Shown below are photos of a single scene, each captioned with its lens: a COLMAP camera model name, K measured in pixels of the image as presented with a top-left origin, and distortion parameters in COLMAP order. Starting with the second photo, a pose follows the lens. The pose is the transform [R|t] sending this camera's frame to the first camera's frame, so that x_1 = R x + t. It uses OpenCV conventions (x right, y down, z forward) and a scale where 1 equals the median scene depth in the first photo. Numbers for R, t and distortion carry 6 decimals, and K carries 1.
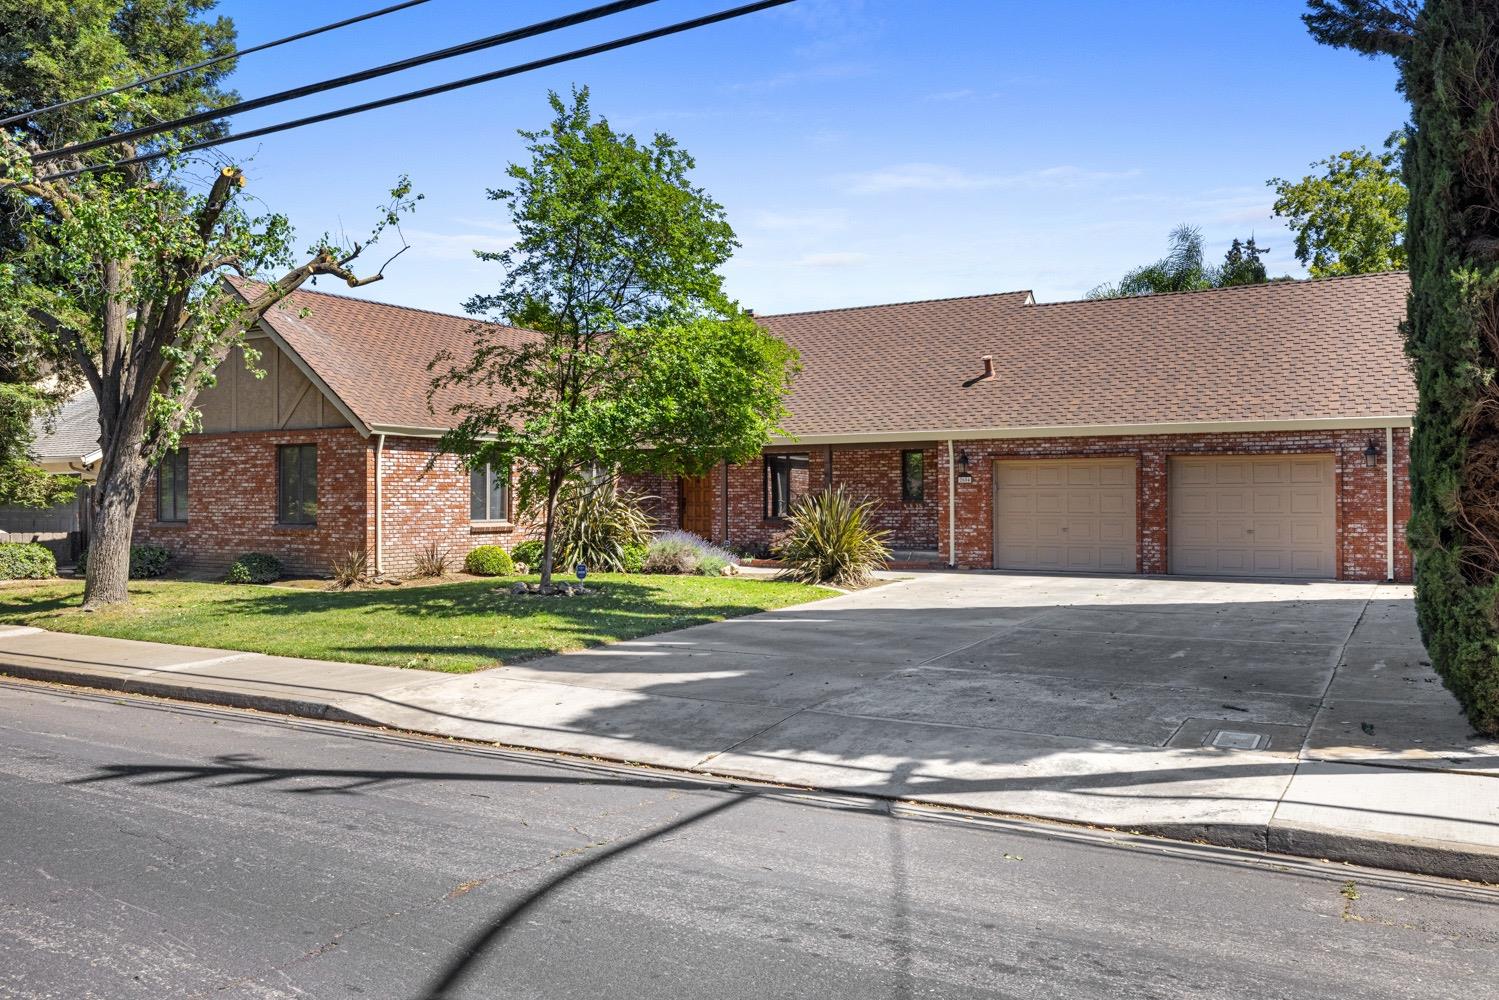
lens RADIAL K [[1206.2, 0, 749.5], [0, 1206.2, 500.2], [0, 0, 1]] dist [0.014214, 0.003077]
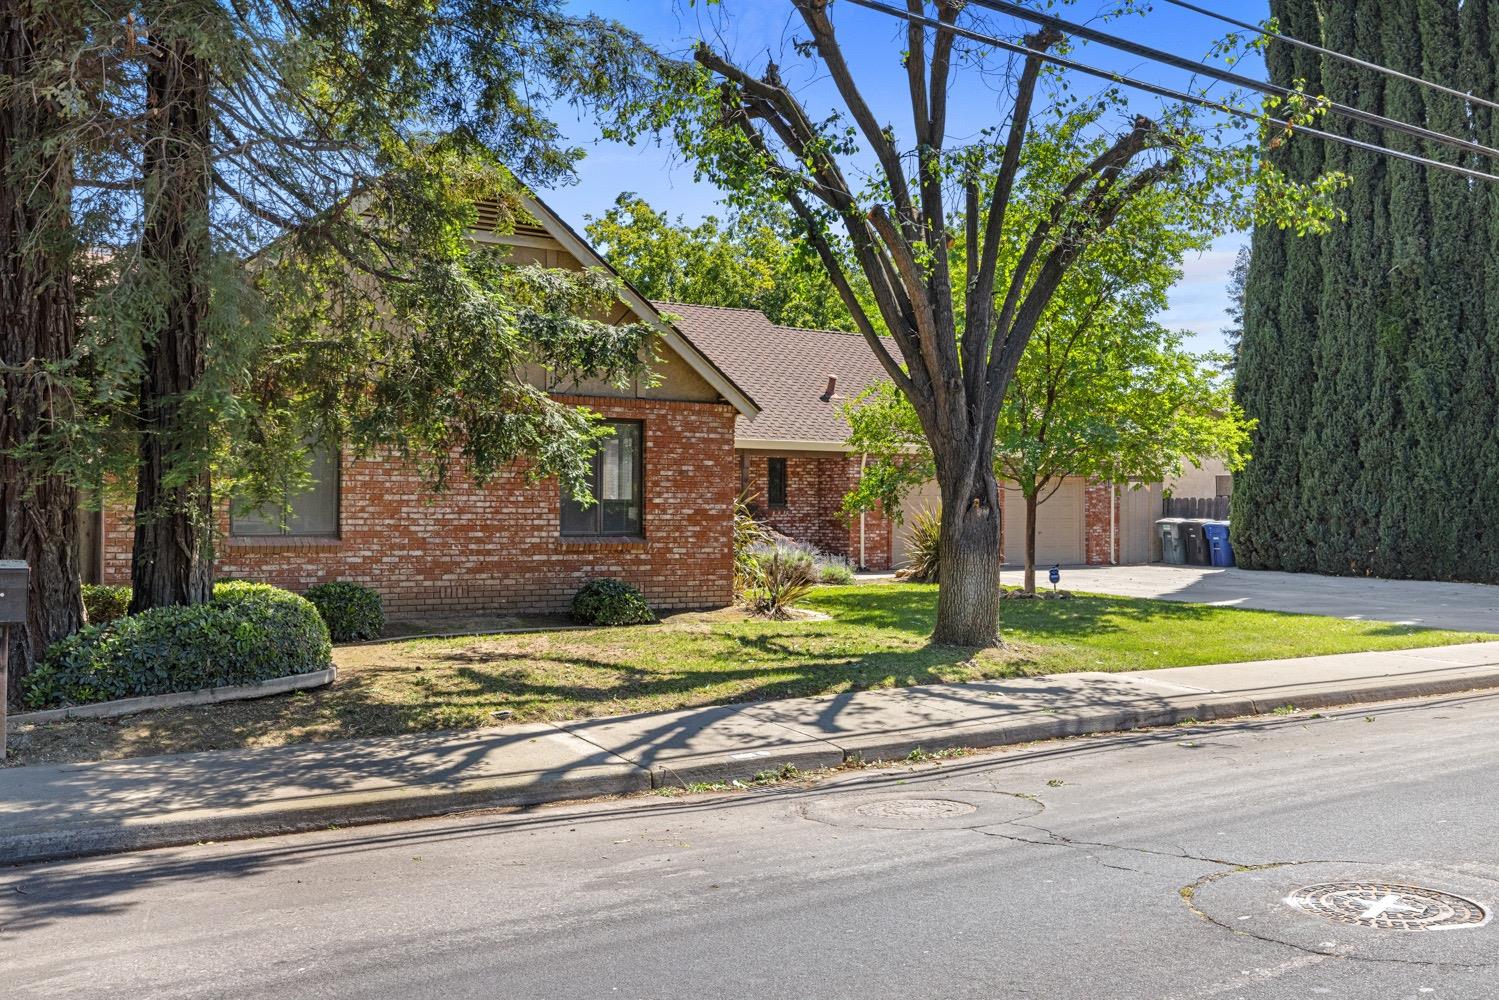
lens RADIAL K [[1338.2, 0, 749.5], [0, 1338.2, 502.0], [0, 0, 1]] dist [-0.003114, -0.000210]
pose [[0.442874, 0.011816, 0.896506, -0.997757], [-0.005849, 0.999930, -0.010290, 0.007986], [-0.896565, -0.000687, 0.442912, 0.584268]]
